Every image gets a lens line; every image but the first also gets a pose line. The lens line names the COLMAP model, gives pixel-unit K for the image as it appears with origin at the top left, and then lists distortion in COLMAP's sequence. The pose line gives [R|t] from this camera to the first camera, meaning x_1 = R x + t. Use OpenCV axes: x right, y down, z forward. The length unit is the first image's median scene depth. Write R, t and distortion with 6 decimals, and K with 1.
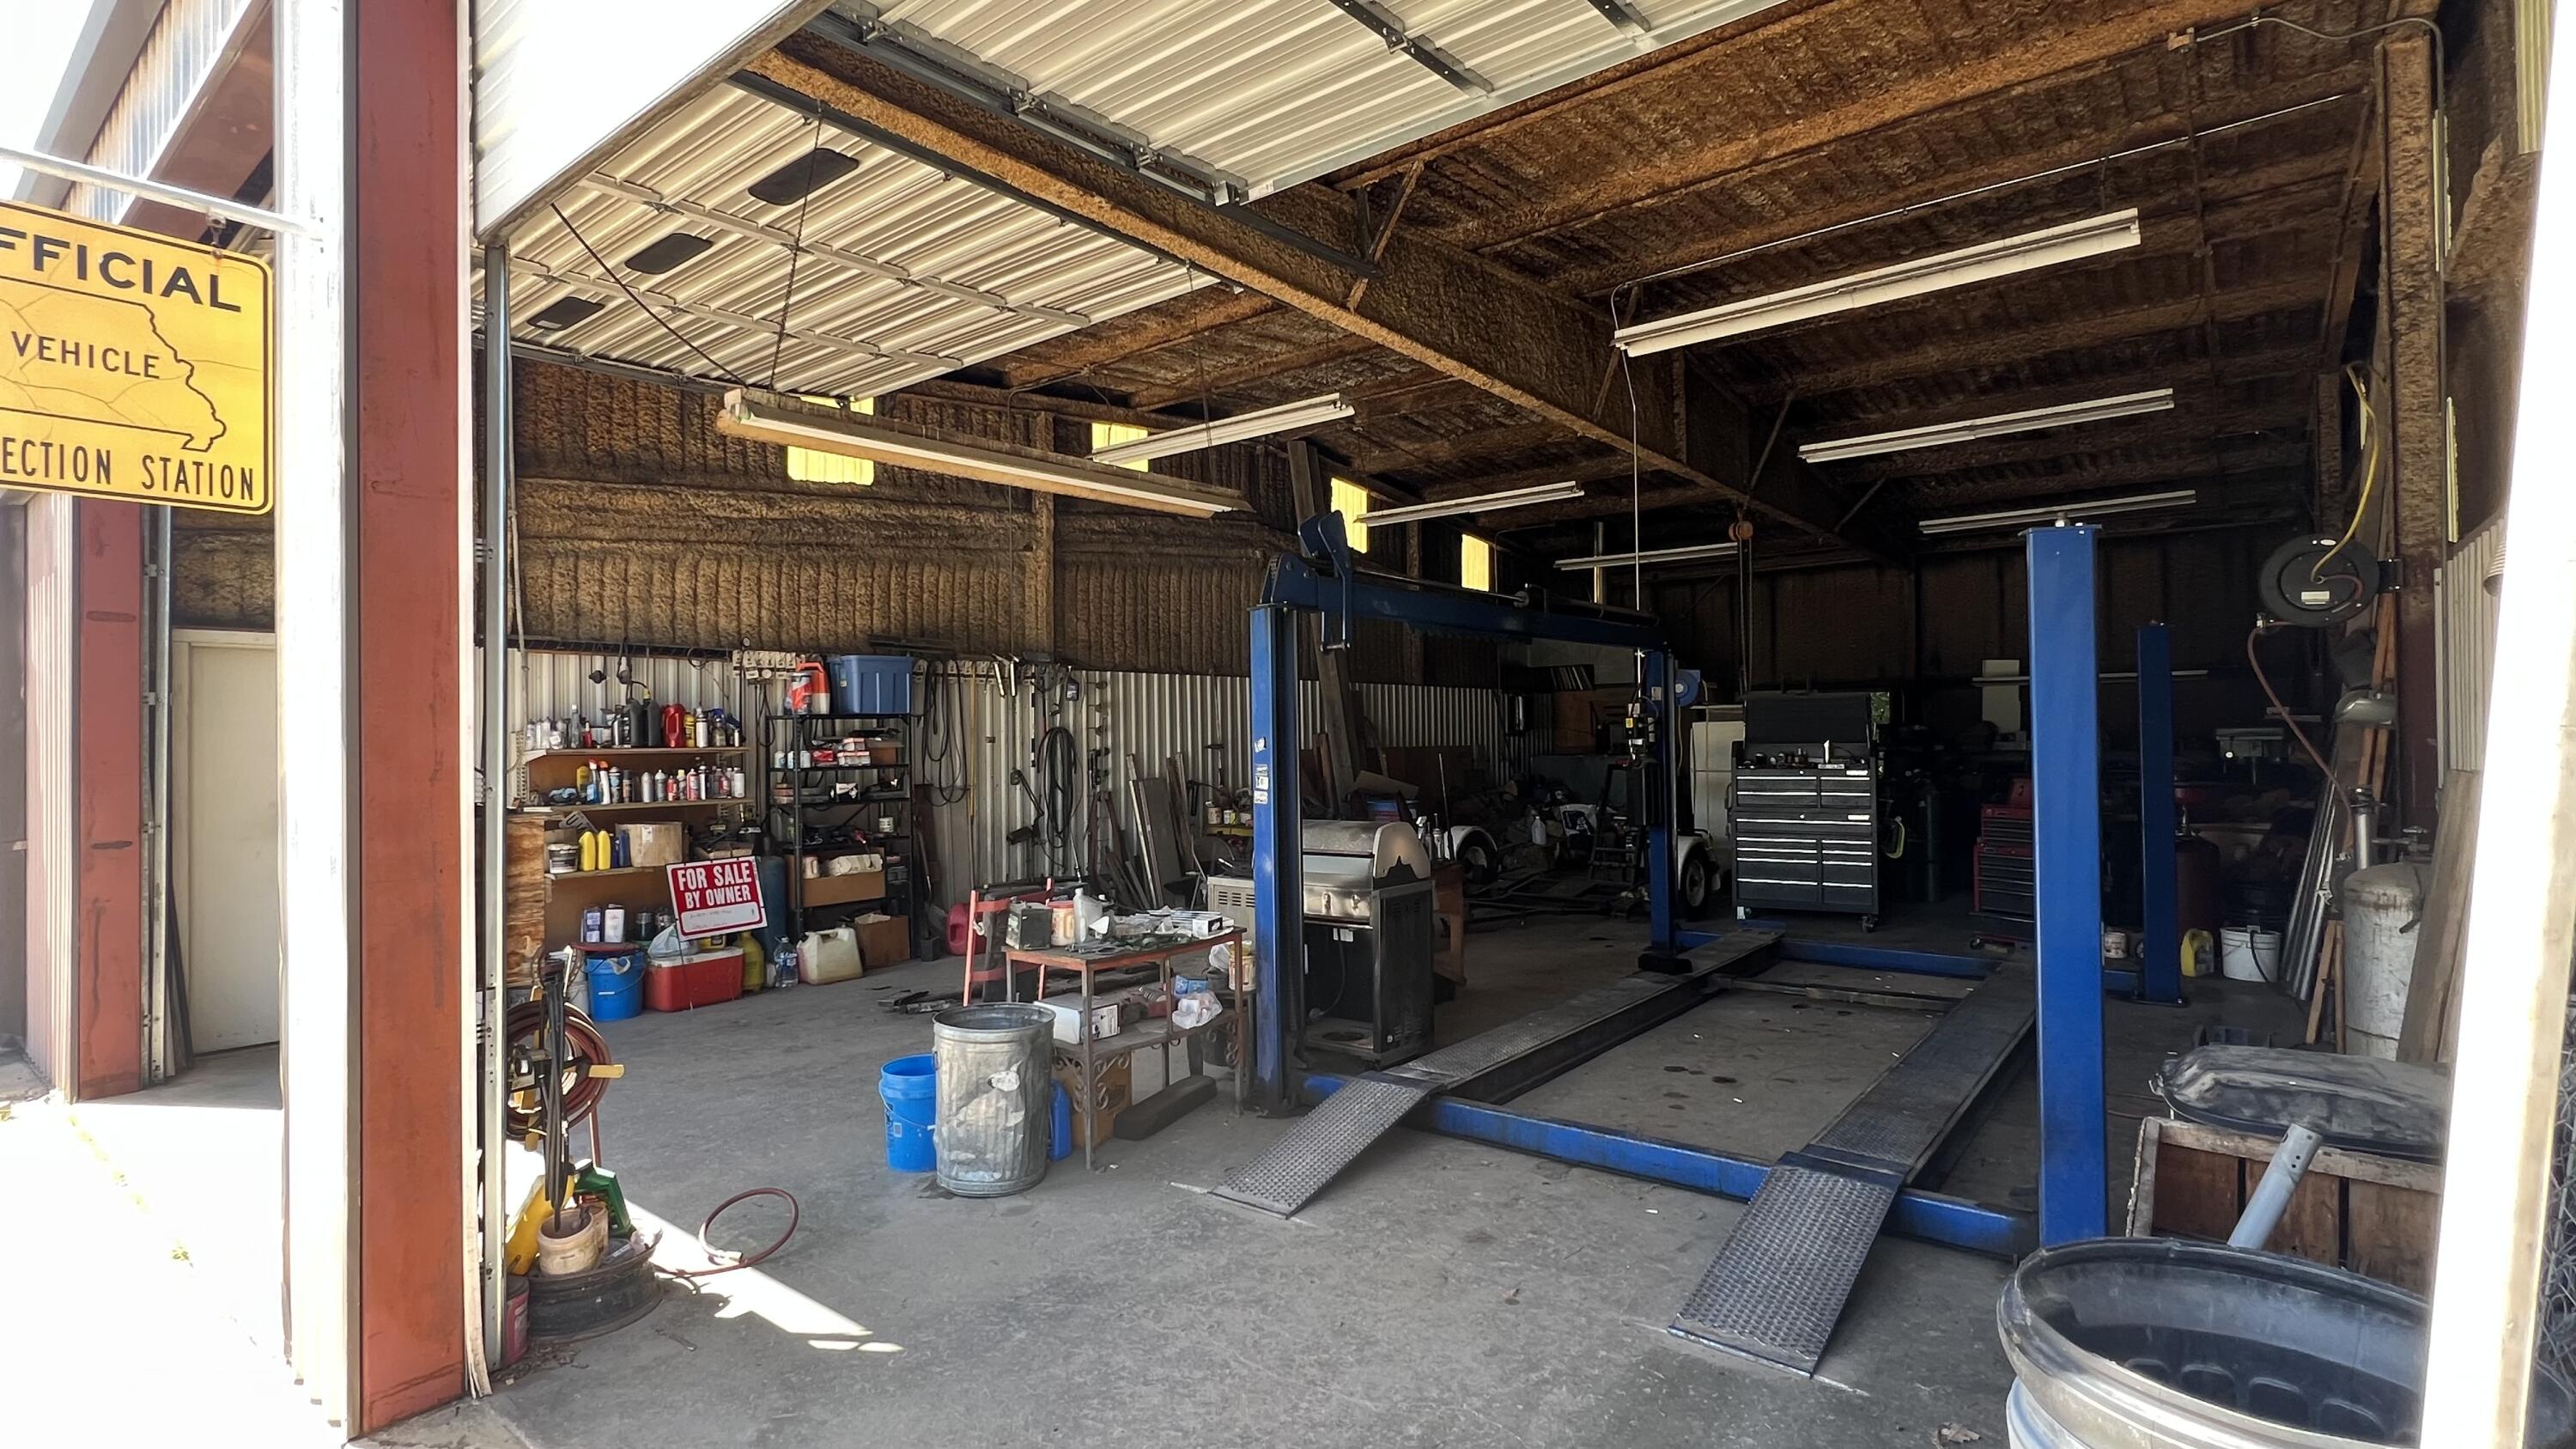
lens RADIAL K [[1200.4, 0, 1273.7], [0, 1200.4, 718.6], [0, 0, 1]] dist [-0.001150, -0.000056]
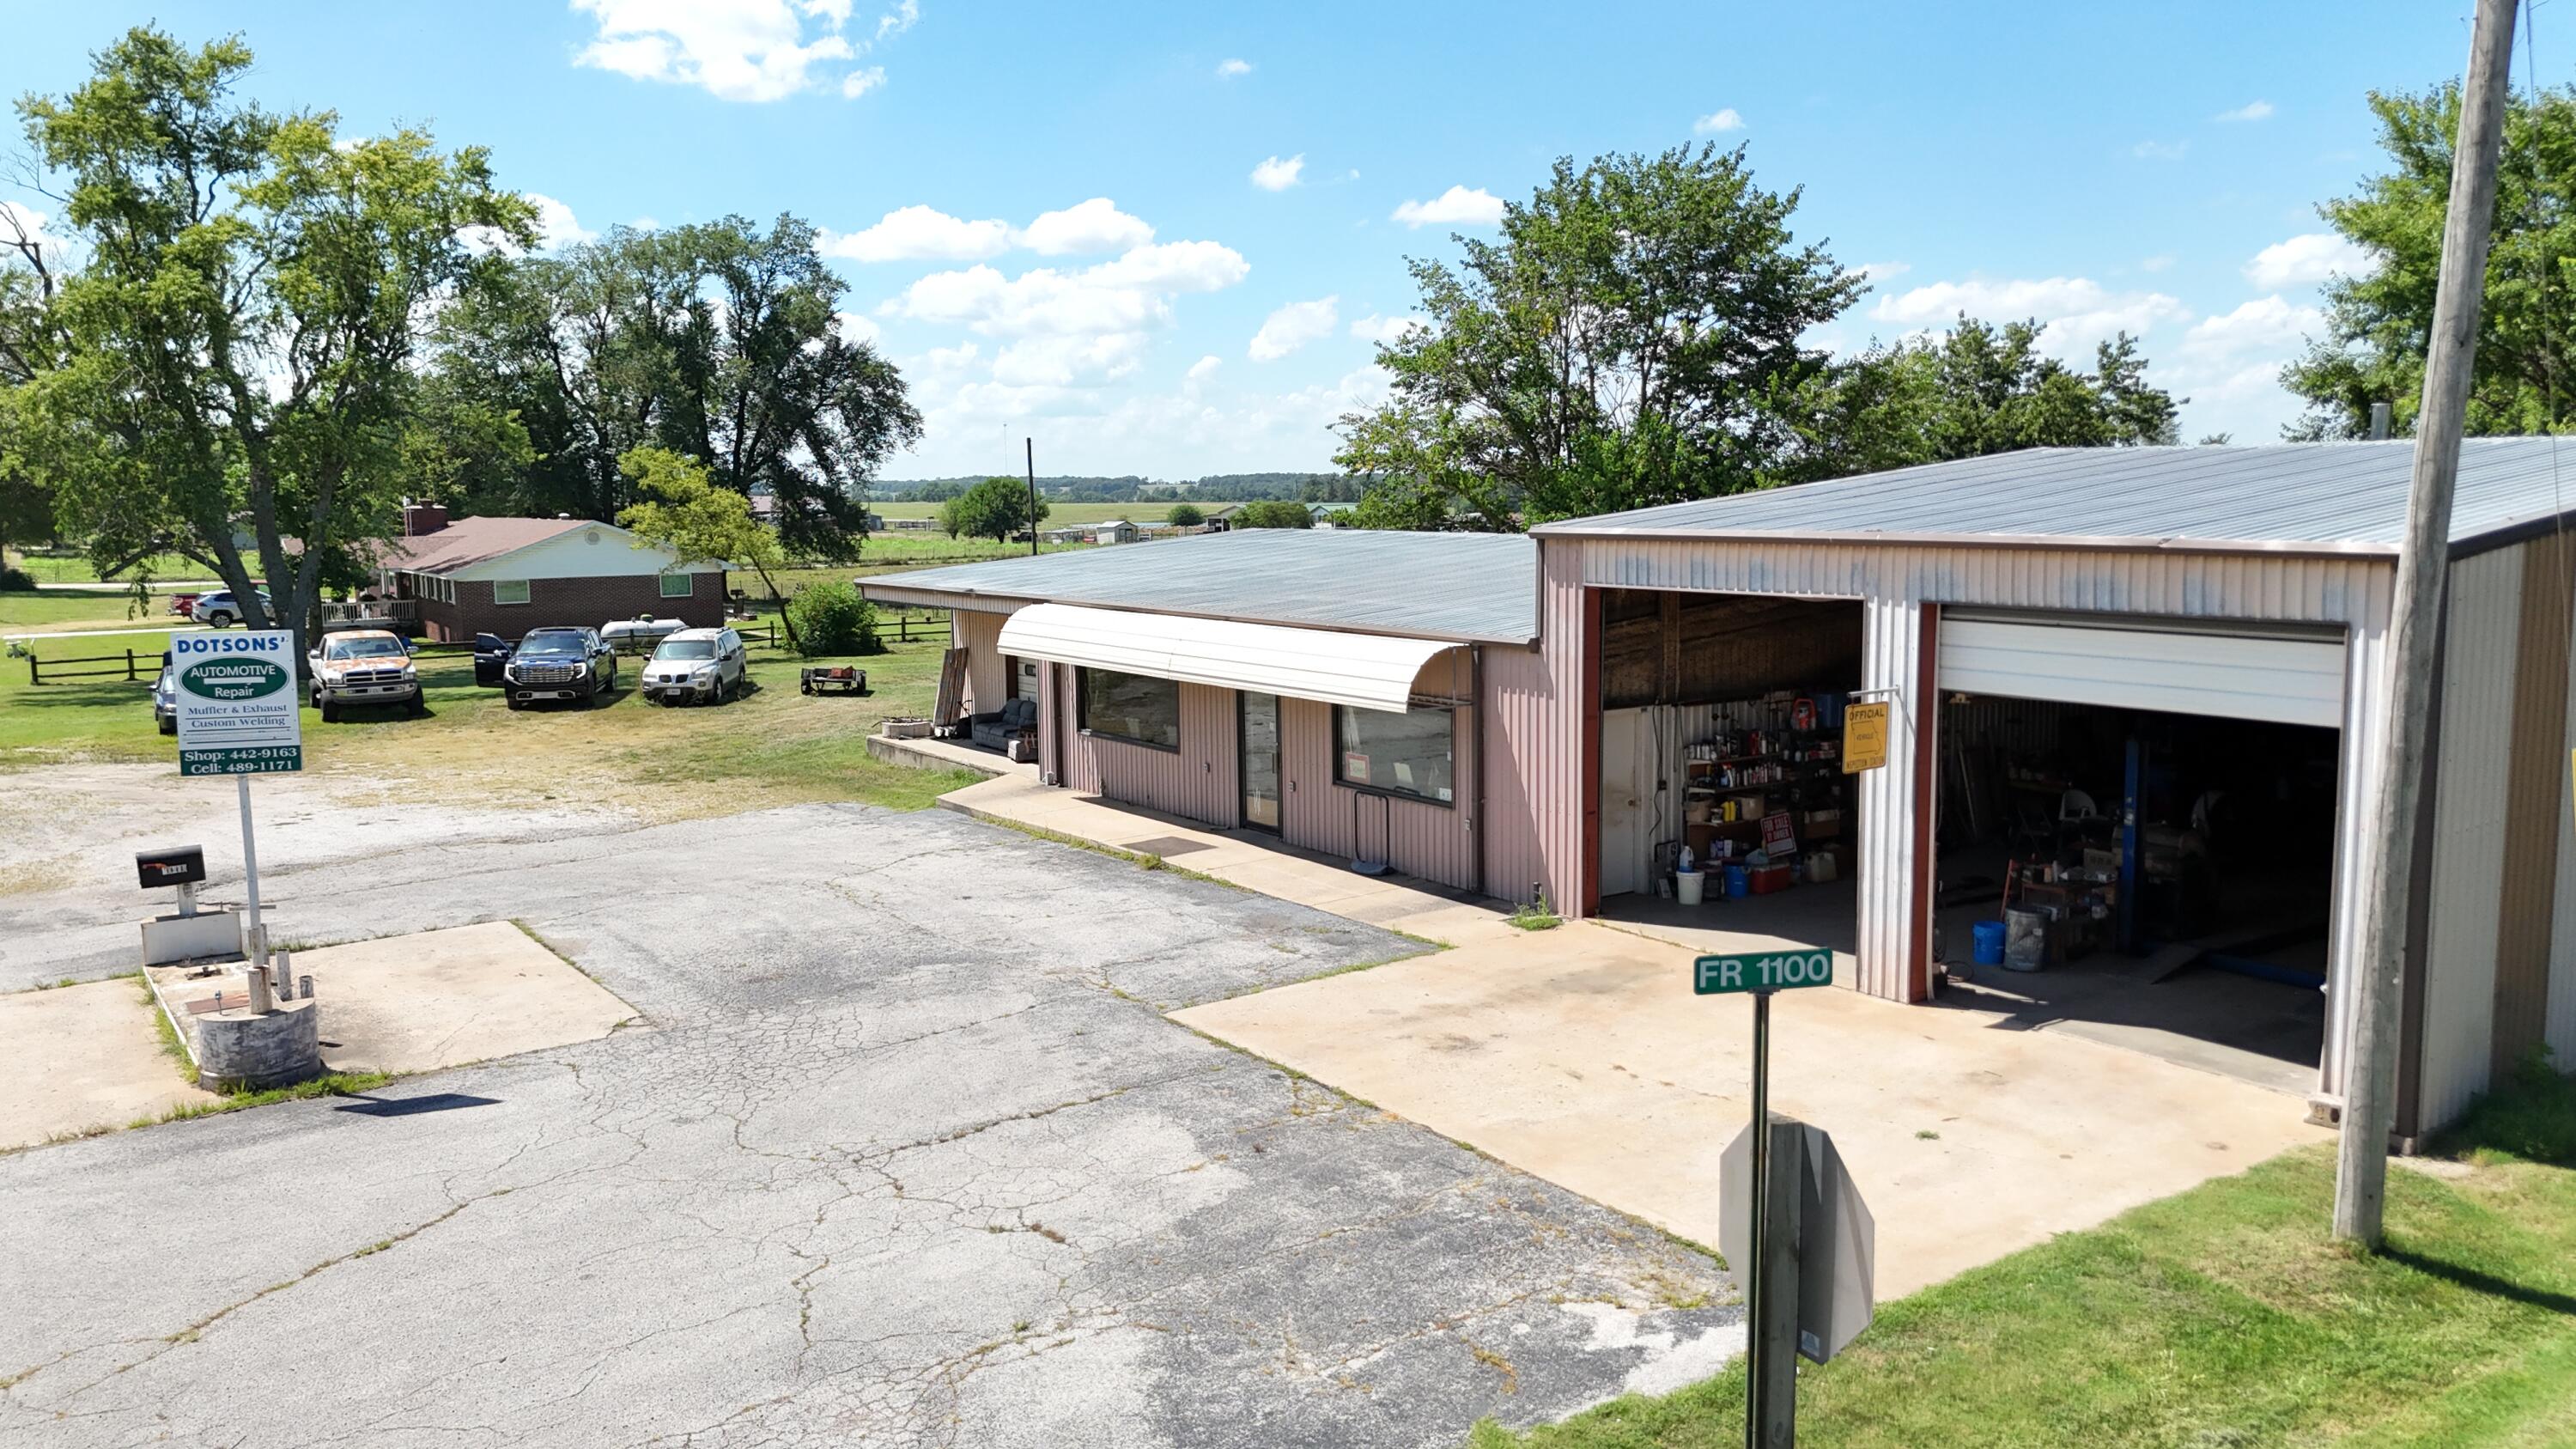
lens RADIAL K [[1906.1, 0, 1296.3], [0, 1906.1, 721.8], [0, 0, 1]] dist [0.066932, -0.065130]
pose [[0.961992, 0.037351, -0.270510, -0.404009], [0.001822, 0.989702, 0.143131, -0.477741], [0.273070, -0.138184, 0.952018, -2.123083]]
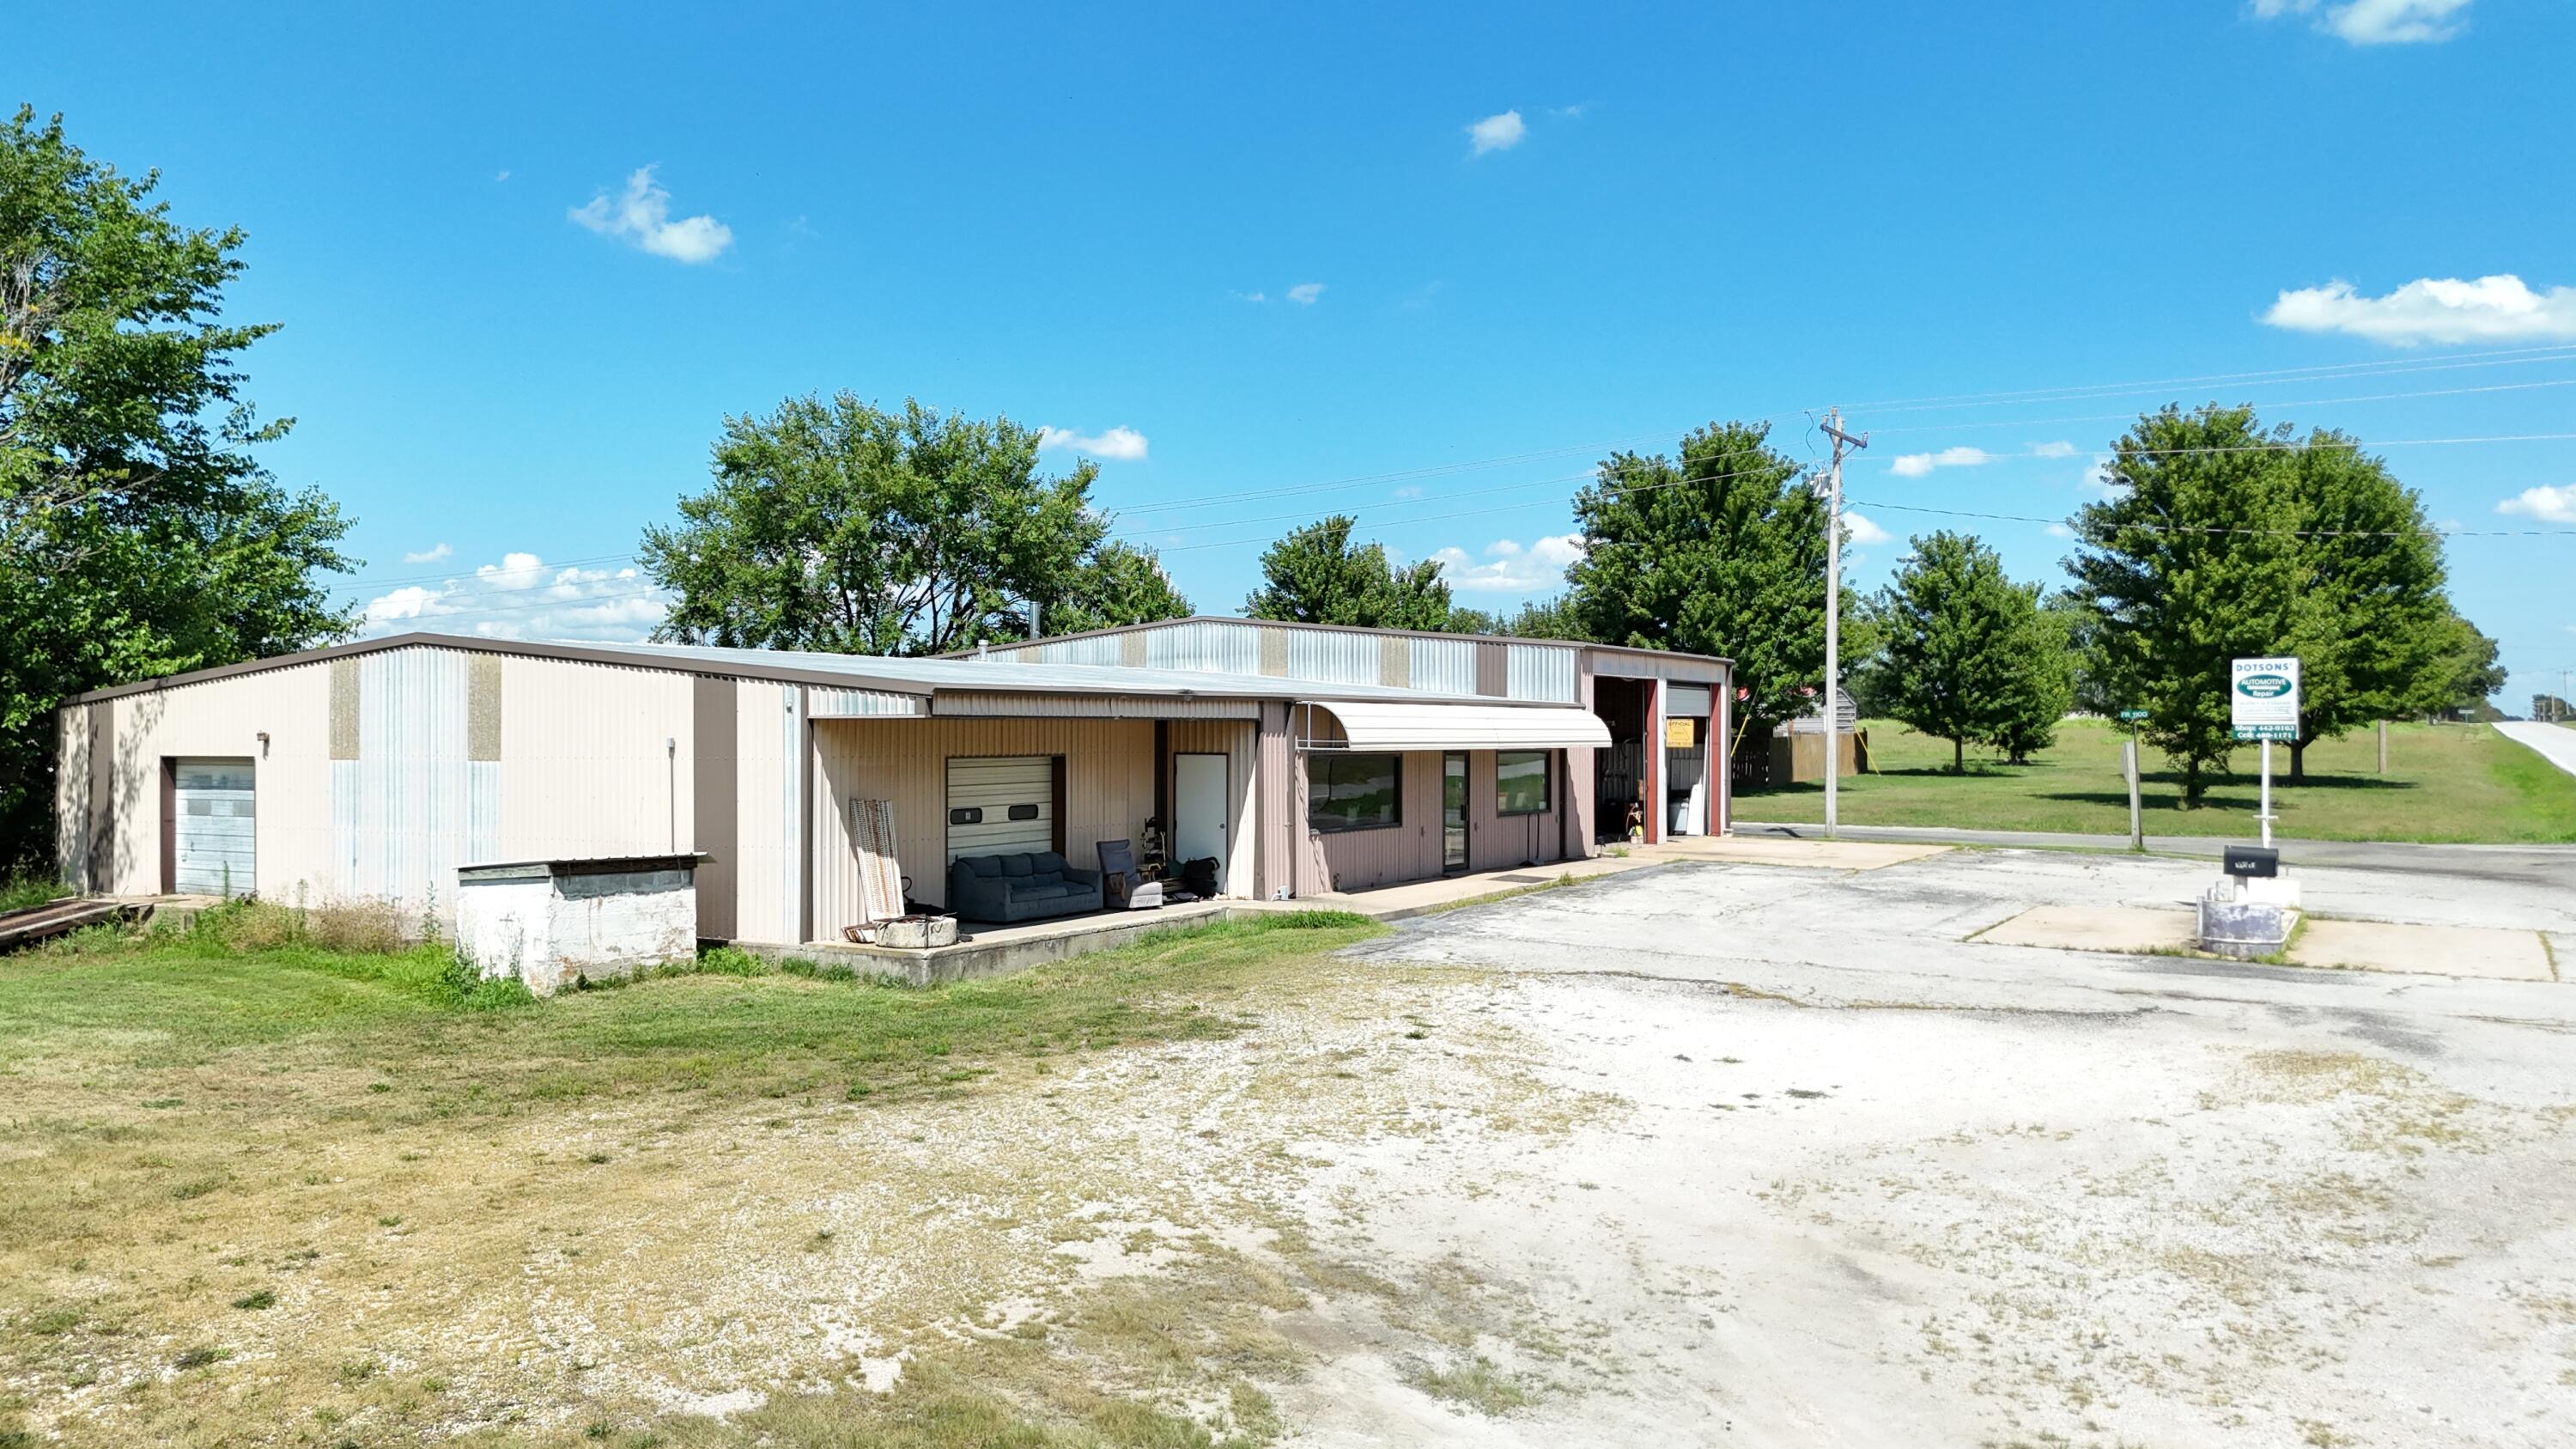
lens RADIAL K [[1906.1, 0, 1300.1], [0, 1906.1, 688.5], [0, 0, 1]] dist [0.066932, -0.065130]
pose [[-0.146990, 0.036775, 0.988454, -6.092533], [-0.014231, 0.999127, -0.039288, -0.000528], [-0.989036, -0.019842, -0.146339, 2.414540]]
